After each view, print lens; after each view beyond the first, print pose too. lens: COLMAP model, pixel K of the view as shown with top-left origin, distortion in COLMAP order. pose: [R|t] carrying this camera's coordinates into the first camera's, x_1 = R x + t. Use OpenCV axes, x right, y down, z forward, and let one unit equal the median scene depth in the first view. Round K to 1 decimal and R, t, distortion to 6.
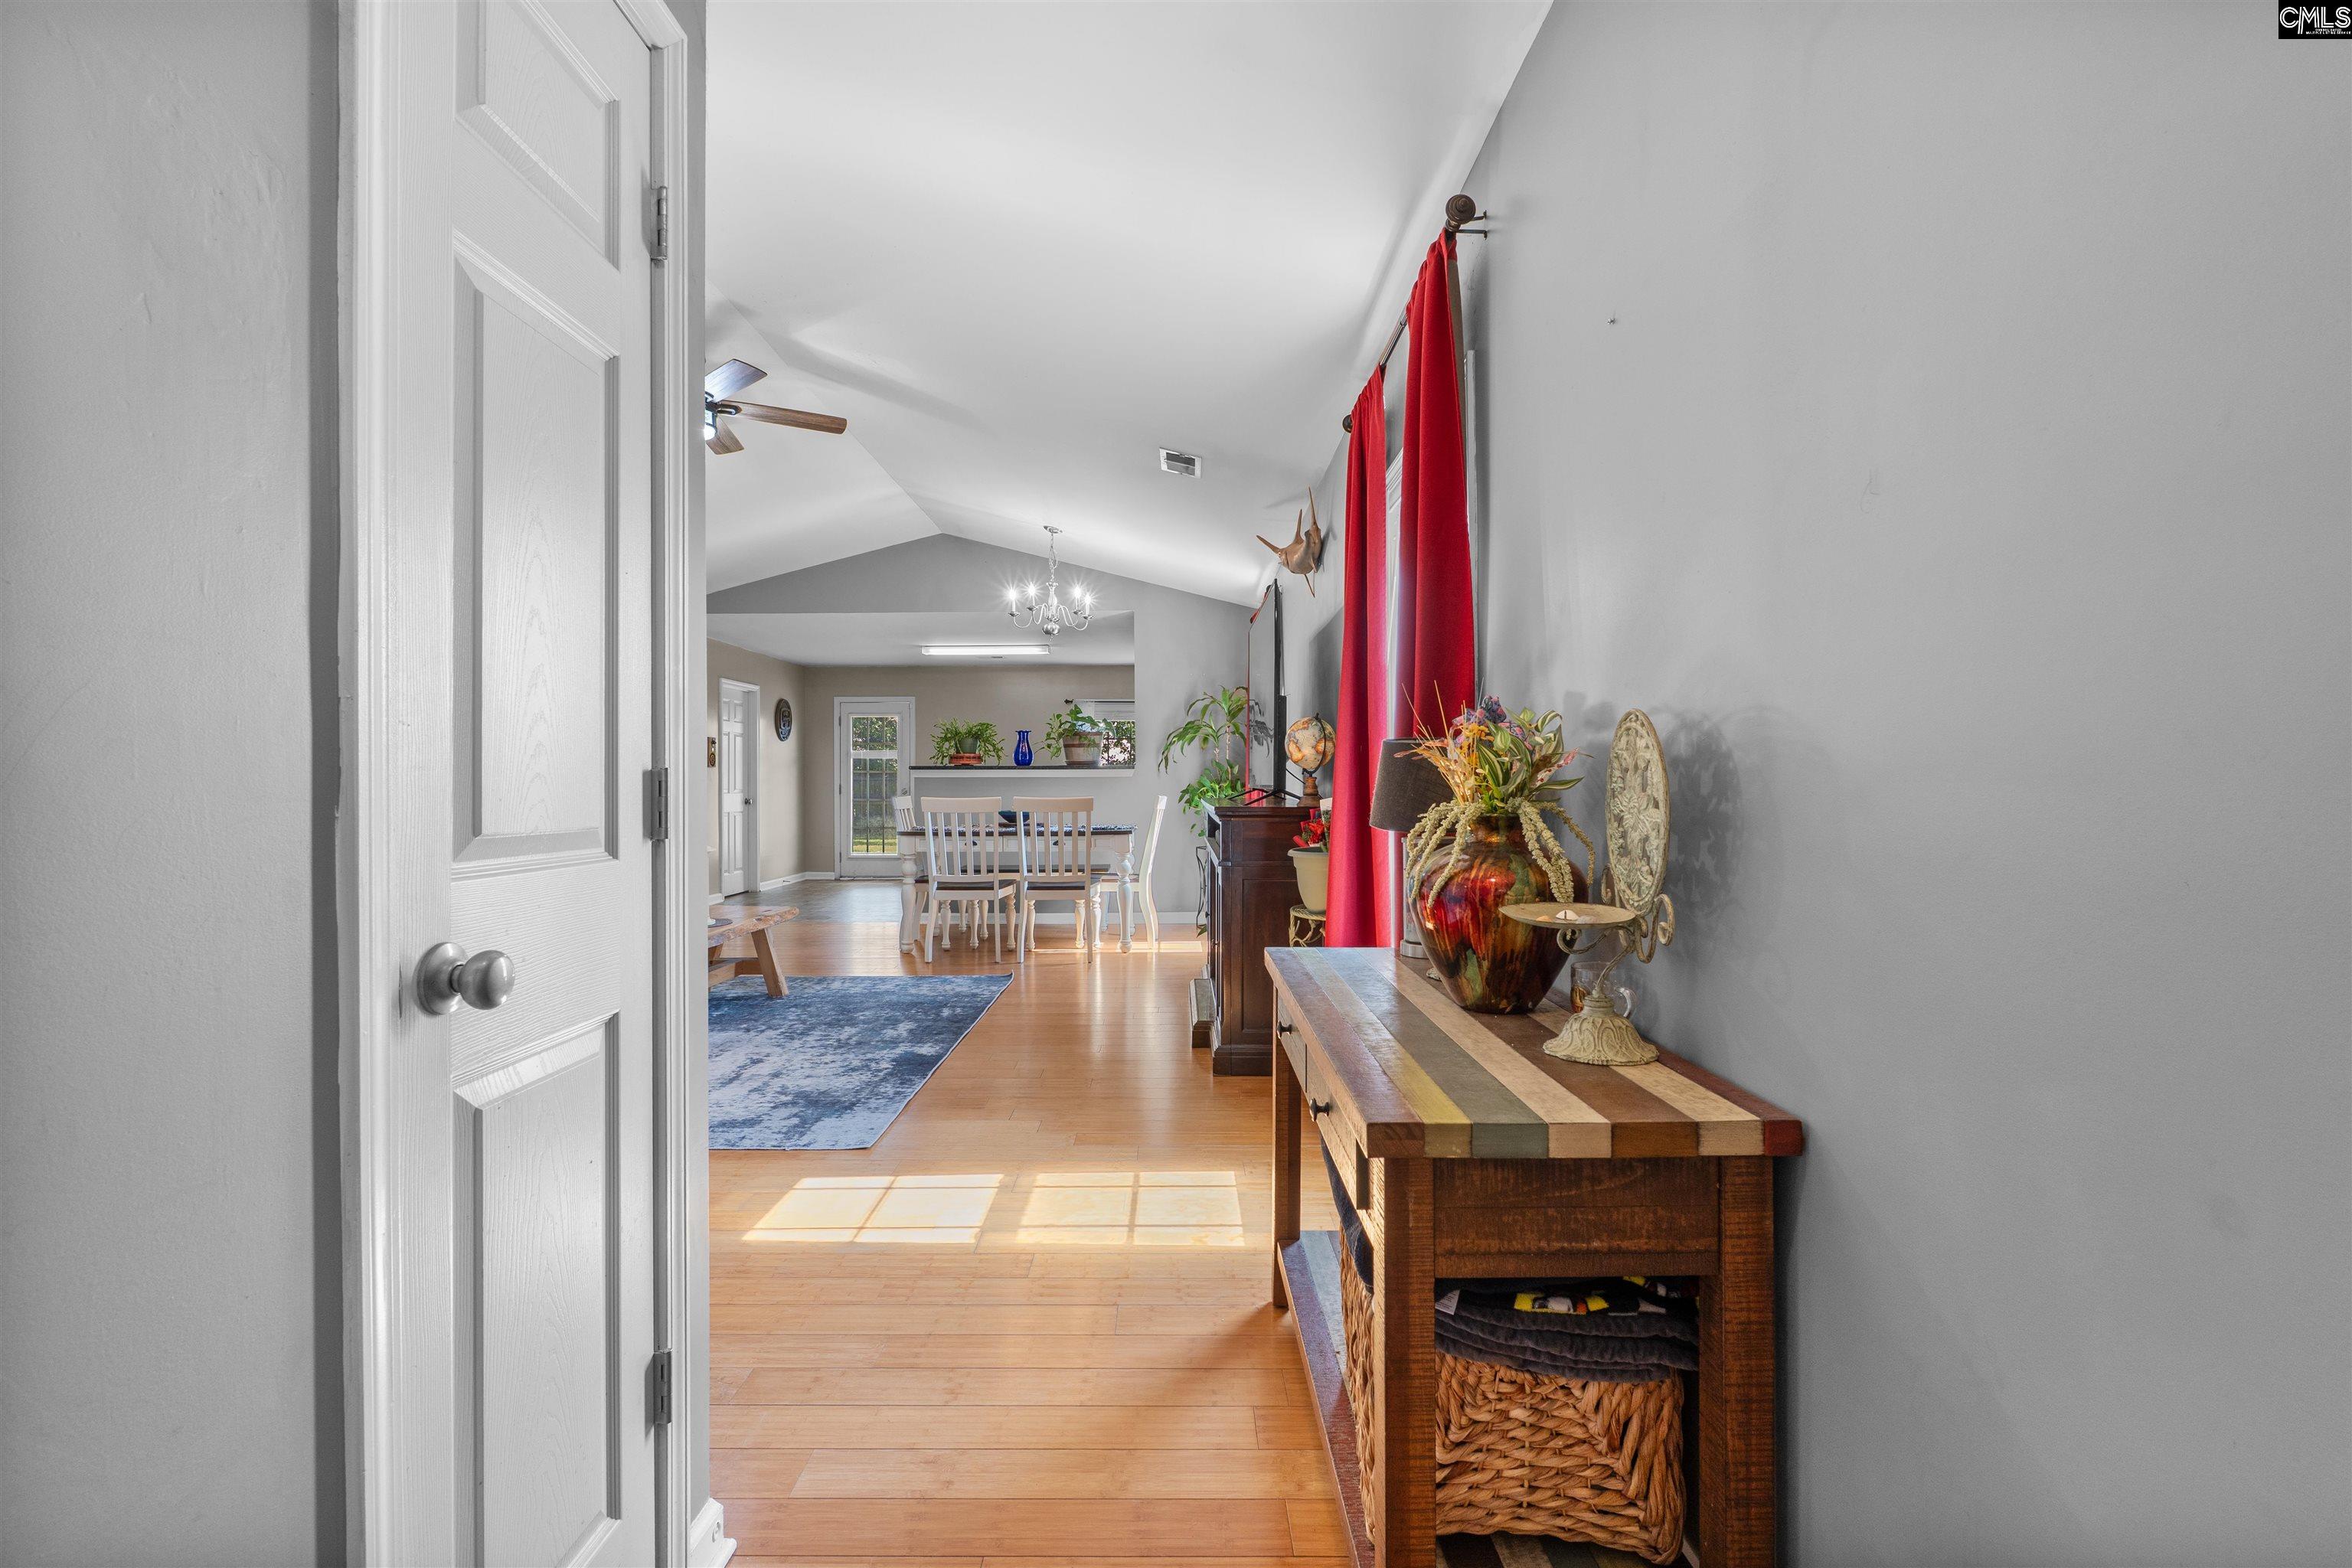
lens RADIAL K [[1074.6, 0, 1169.9], [0, 1074.6, 783.0], [0, 0, 1]] dist [-0.008708, -0.000157]
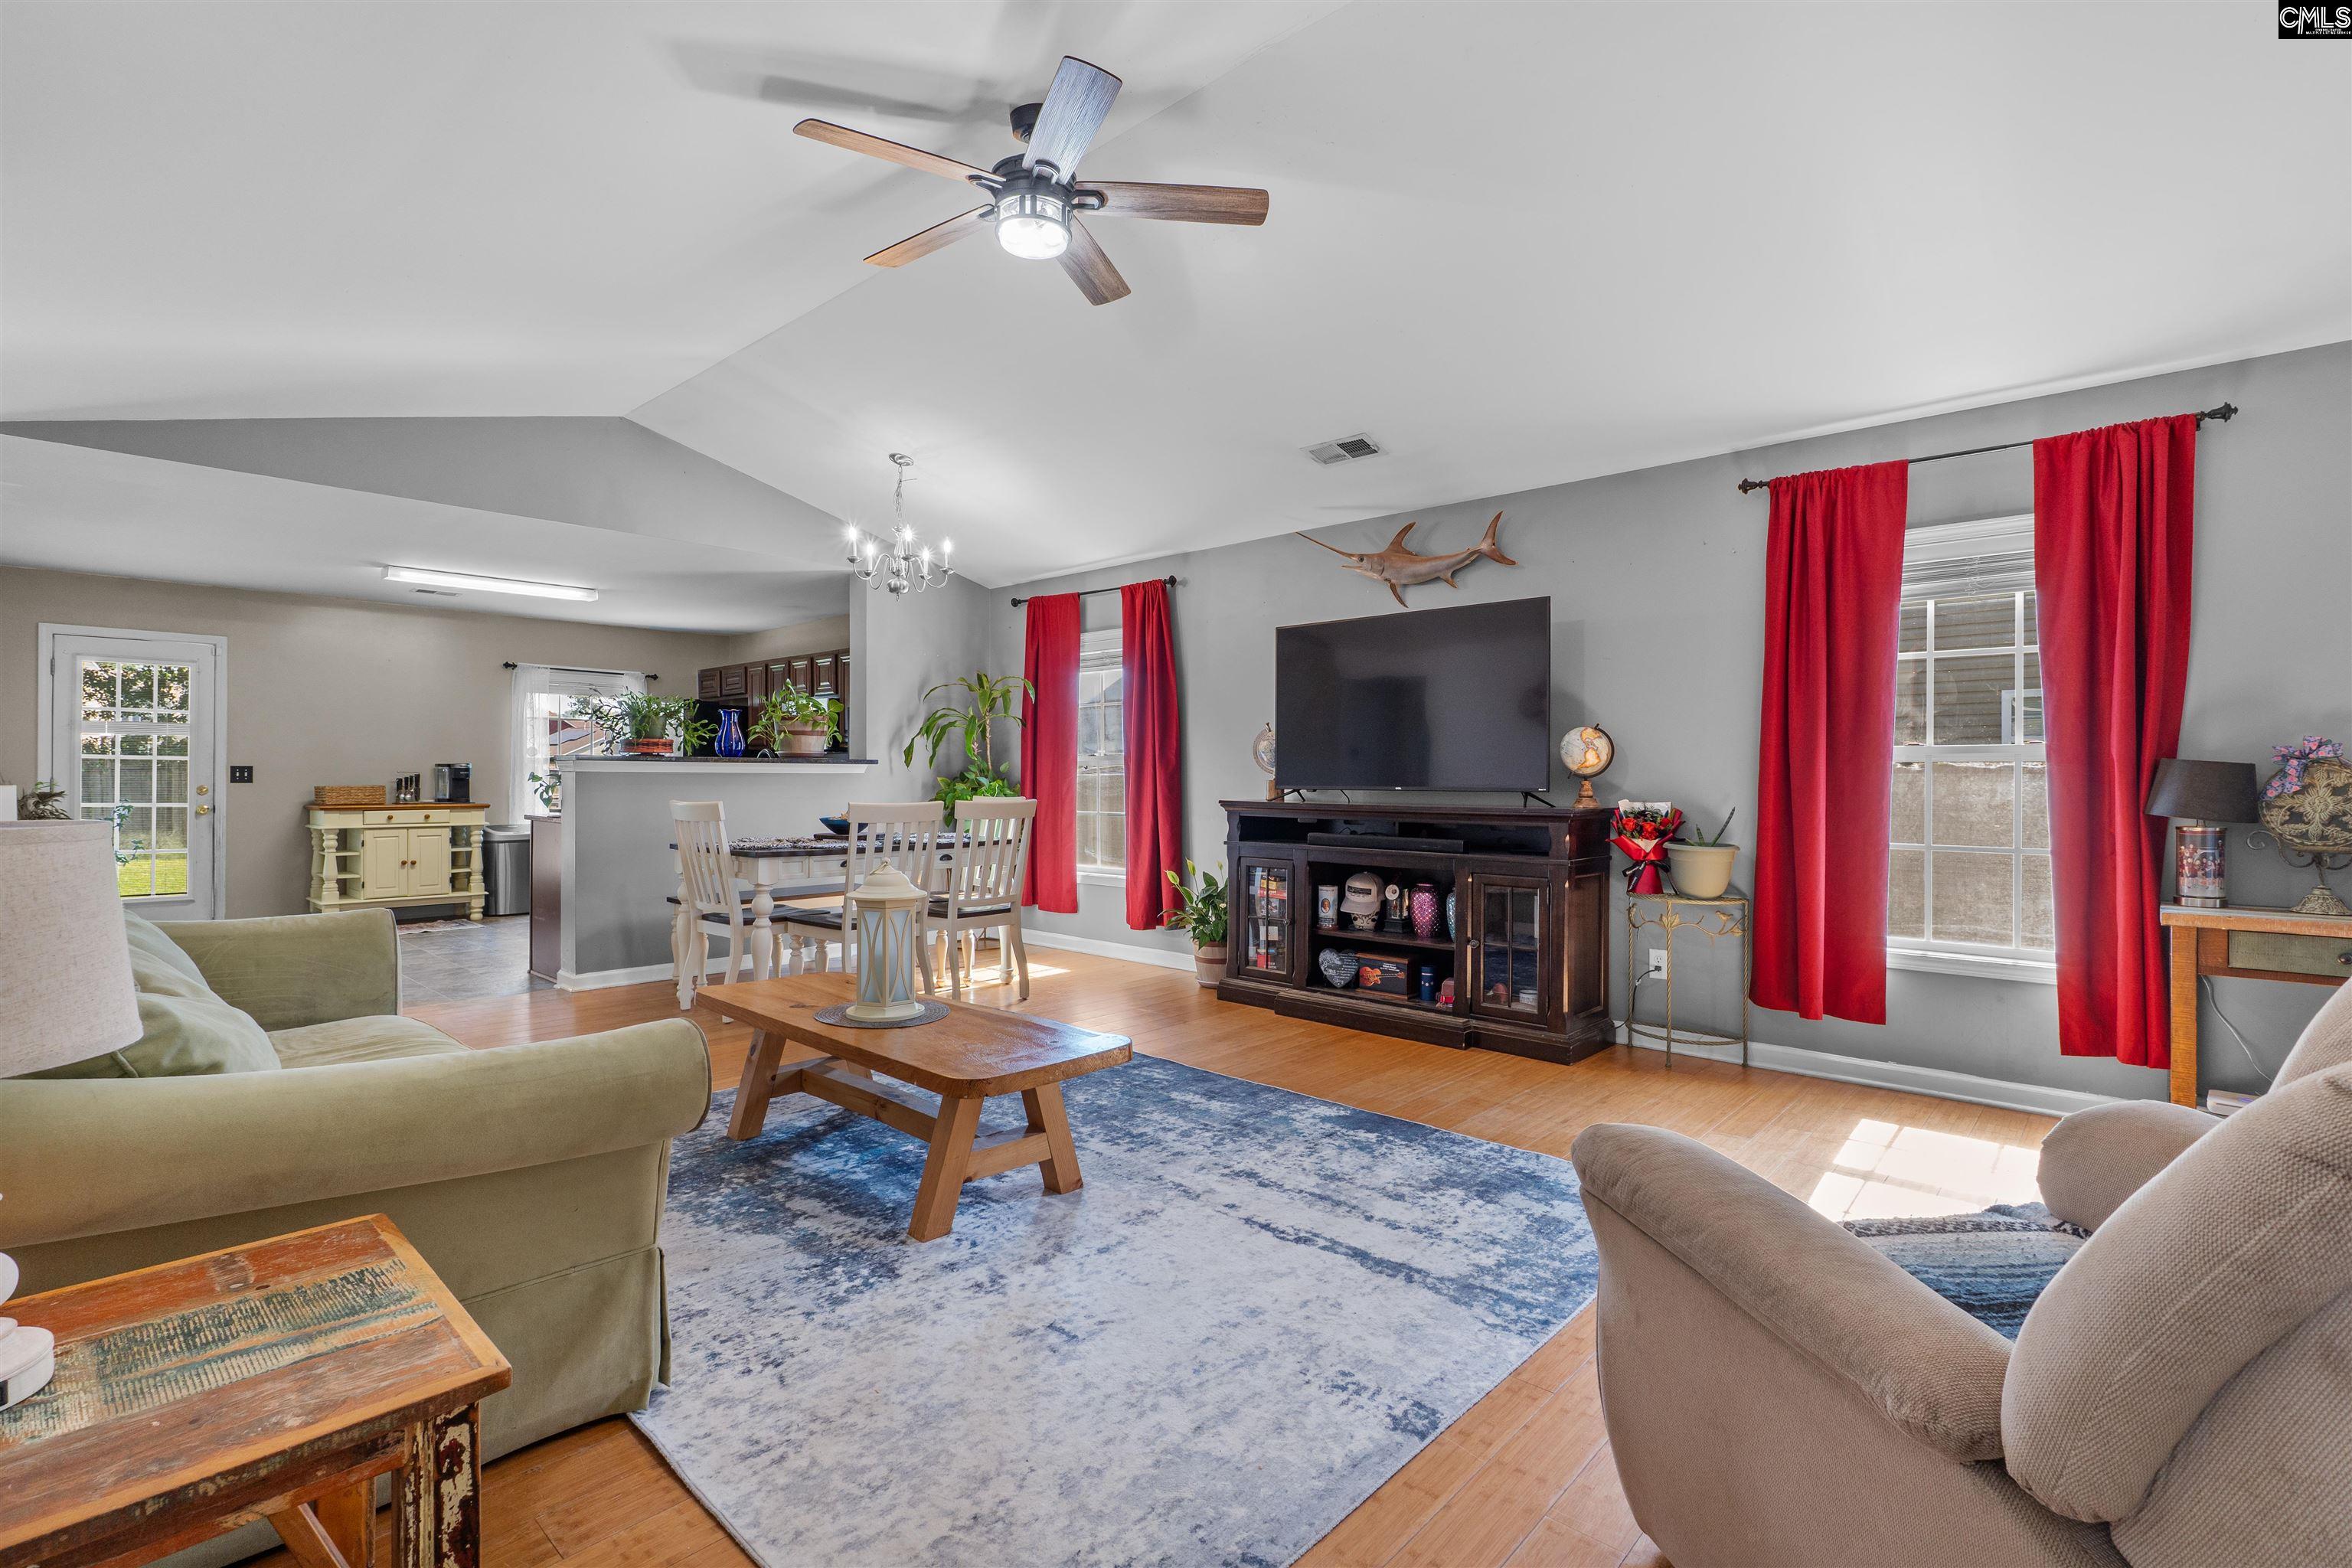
lens RADIAL K [[1074.6, 0, 1175.9], [0, 1074.6, 774.5], [0, 0, 1]] dist [-0.008708, -0.000157]
pose [[0.674230, 0.007940, 0.738479, -0.574730], [-0.005327, 0.999968, -0.005888, -0.001924], [-0.738502, 0.000036, 0.674251, 0.334631]]
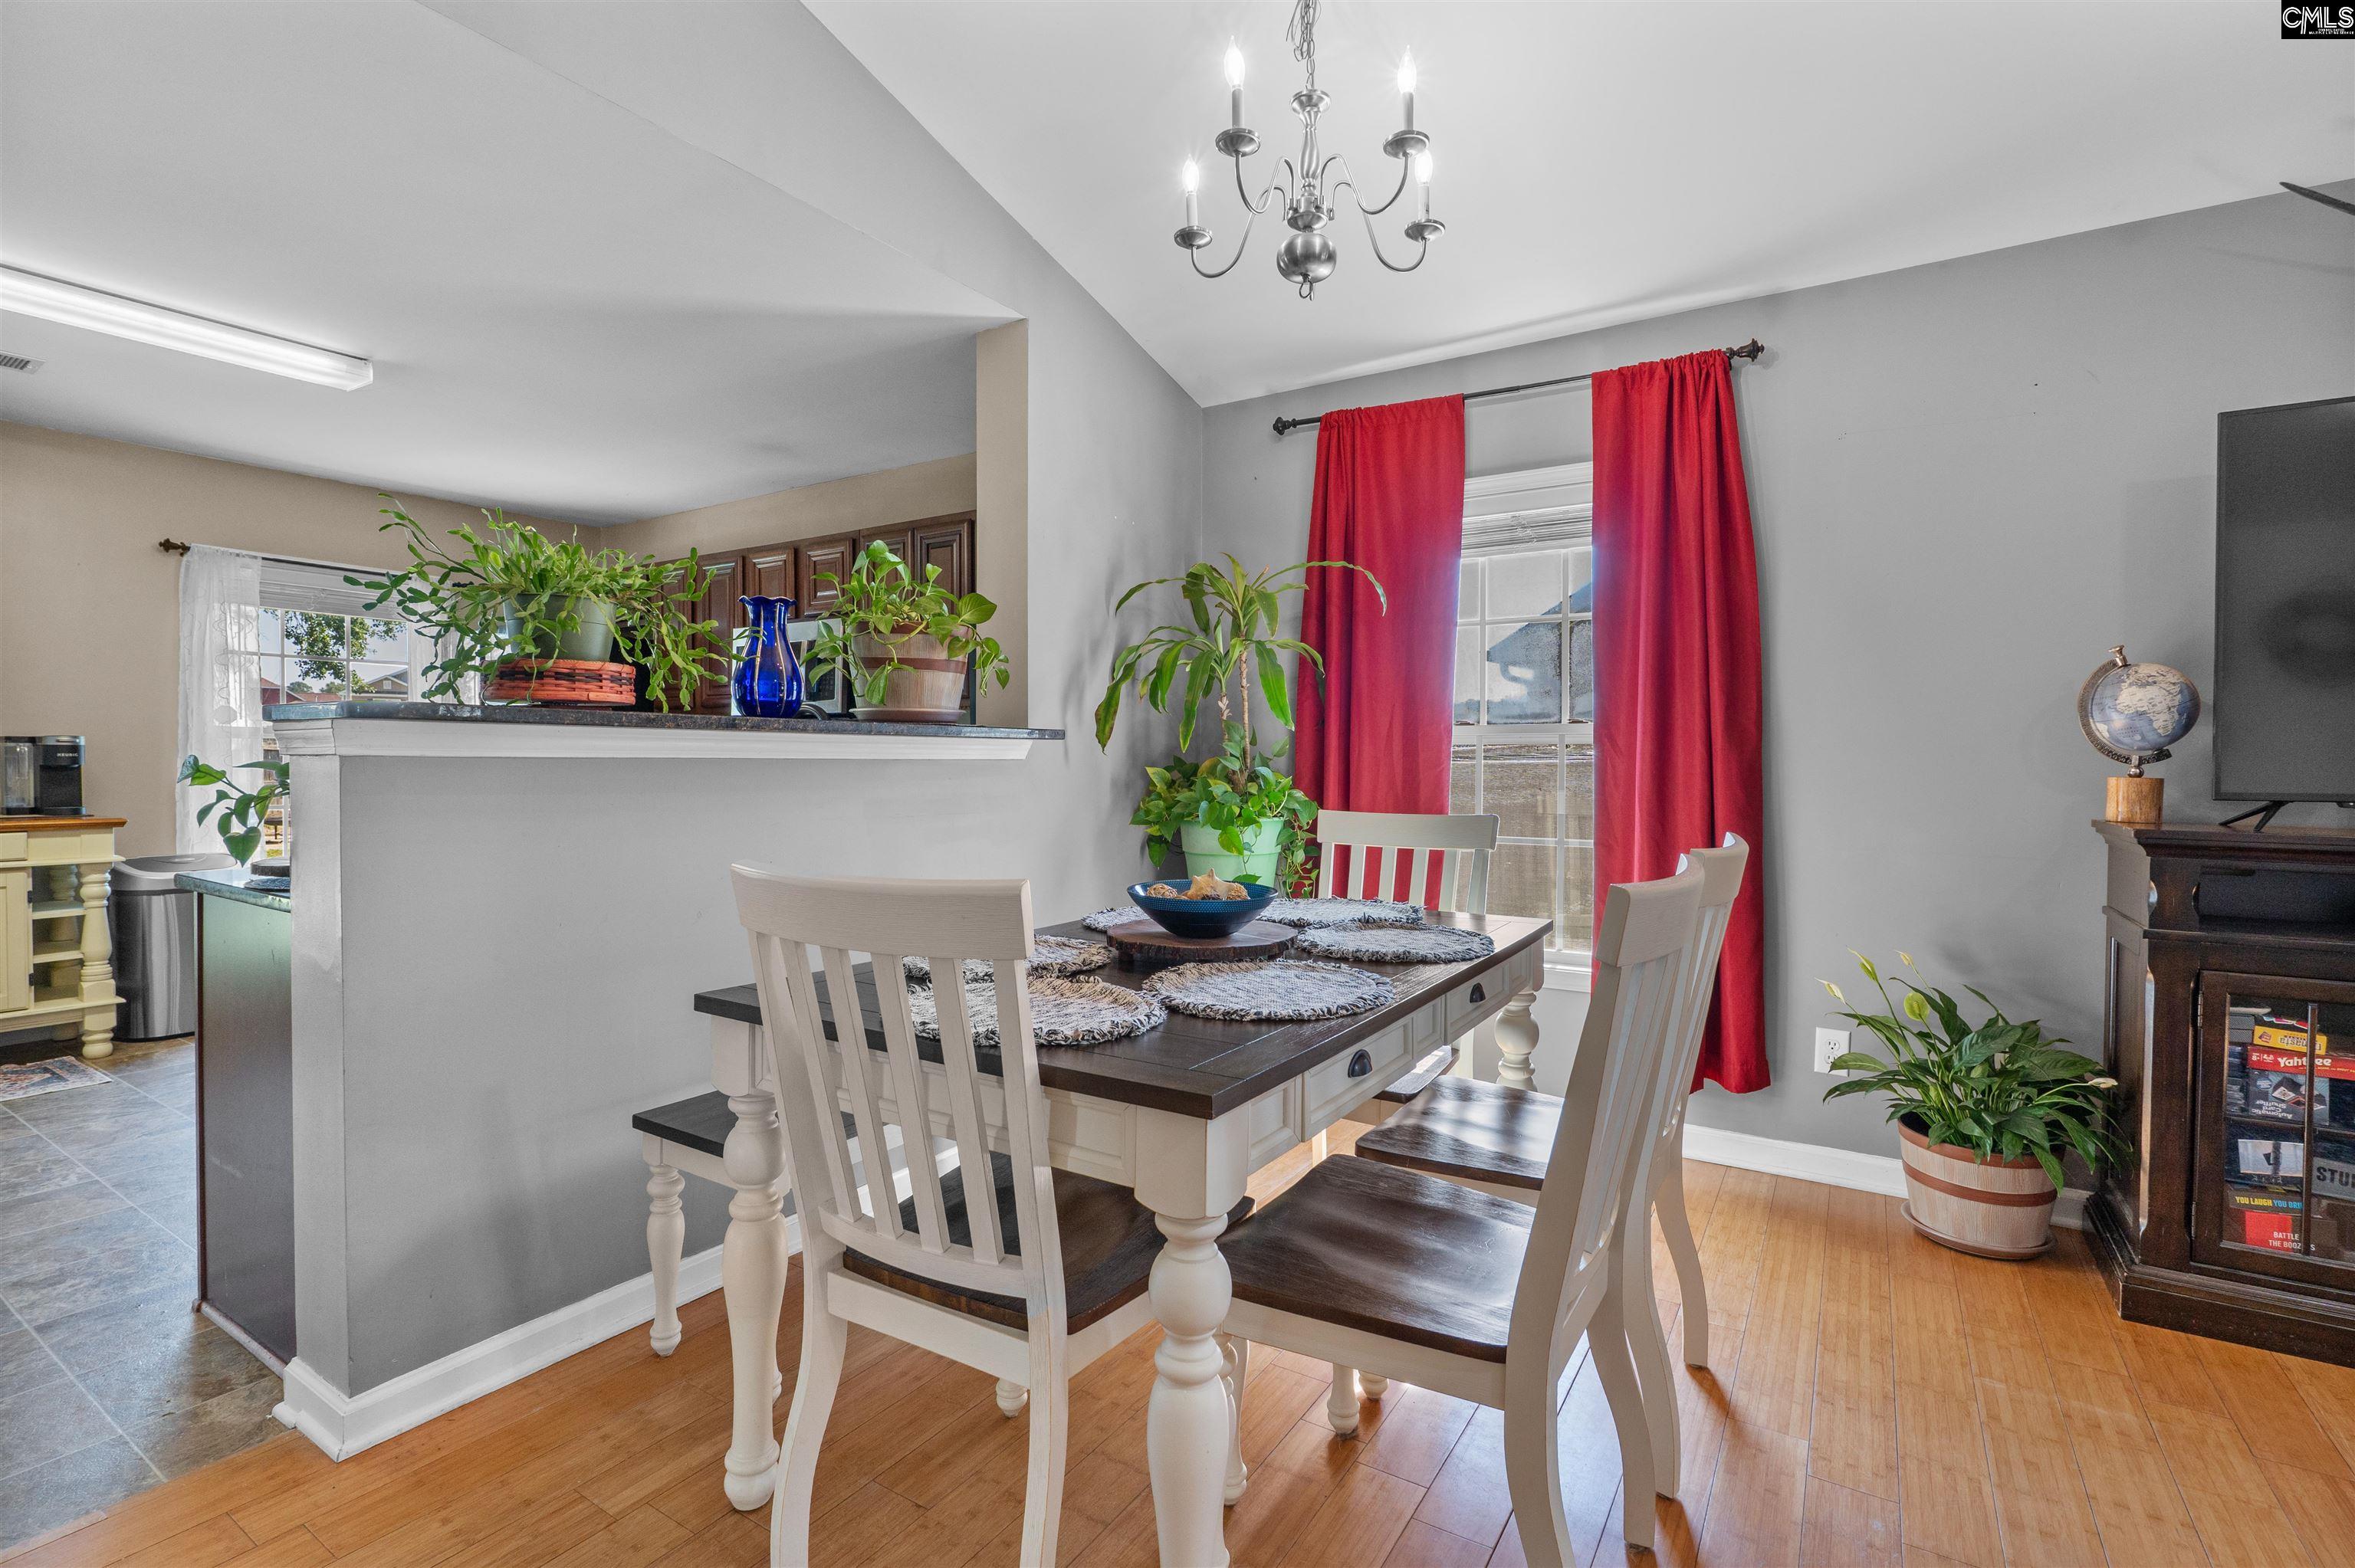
lens RADIAL K [[1075.8, 0, 1176.7], [0, 1075.8, 779.9], [0, 0, 1]] dist [-0.008708, -0.000157]
pose [[0.538003, -0.006469, 0.842918, -0.390531], [-0.007096, 0.999900, 0.012202, -0.004430], [-0.842913, -0.012546, 0.537903, 0.908117]]
